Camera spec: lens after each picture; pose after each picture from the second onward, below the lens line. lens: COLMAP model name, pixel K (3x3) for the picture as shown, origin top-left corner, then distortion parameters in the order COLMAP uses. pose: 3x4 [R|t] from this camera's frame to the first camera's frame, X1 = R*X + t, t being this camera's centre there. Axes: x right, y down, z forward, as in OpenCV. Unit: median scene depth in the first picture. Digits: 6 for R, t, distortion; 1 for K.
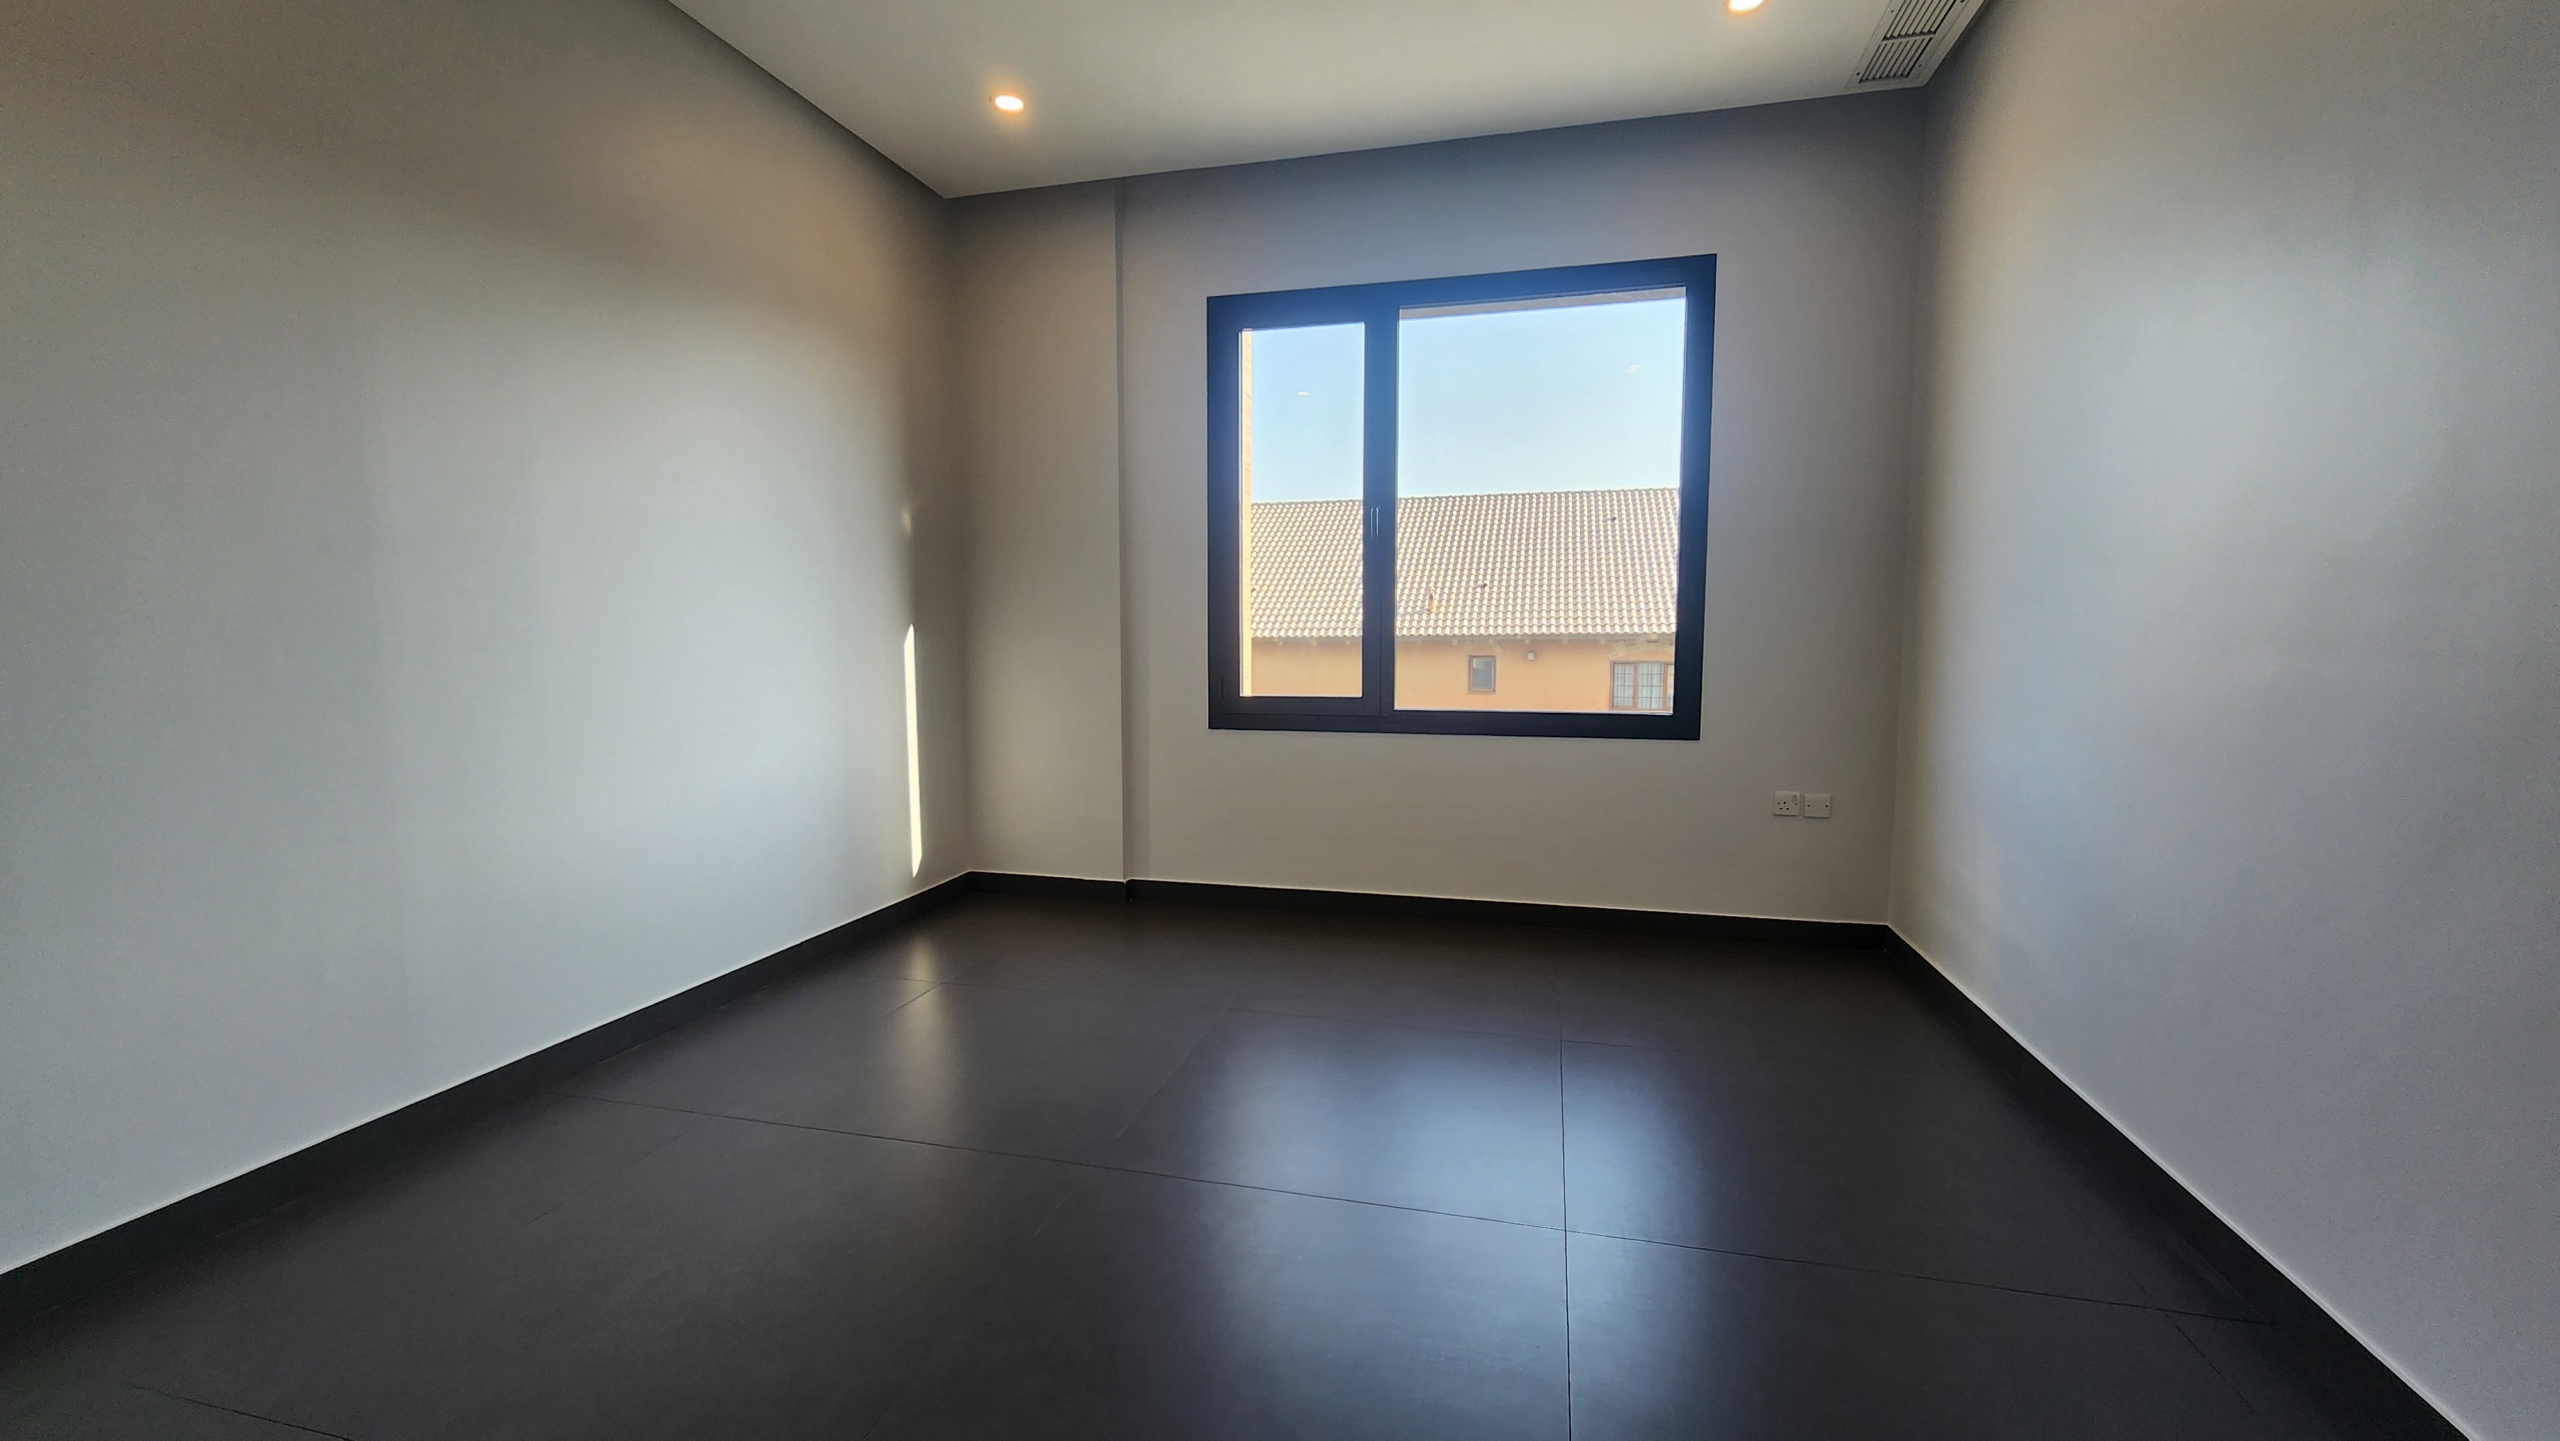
lens RADIAL K [[996.7, 0, 1280.0], [0, 996.7, 720.5], [0, 0, 1]] dist [-0.000130, -0.000003]
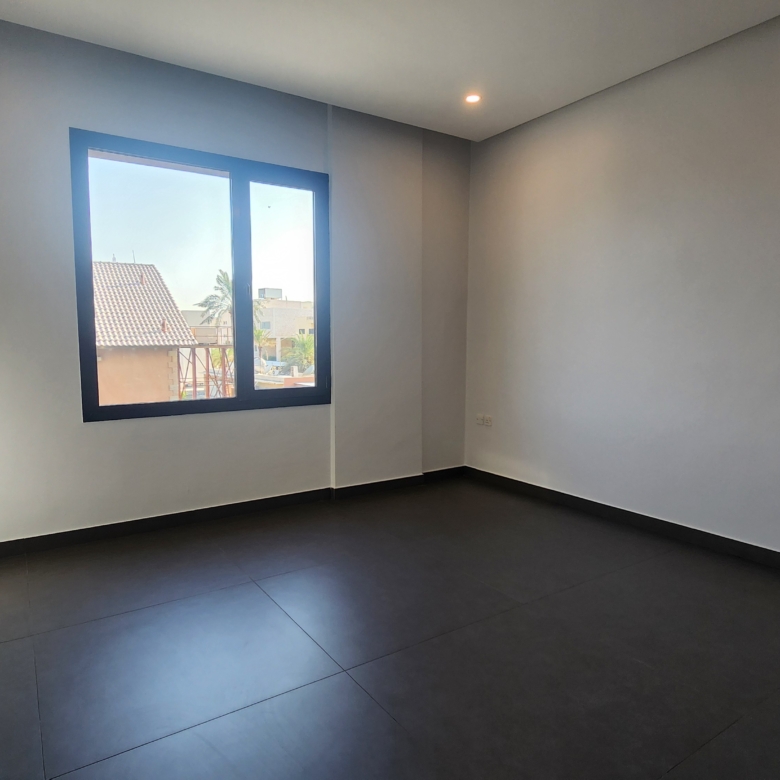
lens RADIAL K [[571.5, 0, 390.0], [0, 571.5, 390.0], [0, 0, 1]] dist [0.009066, 0.006461]
pose [[0.663289, -0.065505, 0.745491, -0.412362], [0.085409, 0.996279, 0.011550, -0.010588], [-0.743474, 0.056011, 0.666415, 0.109176]]
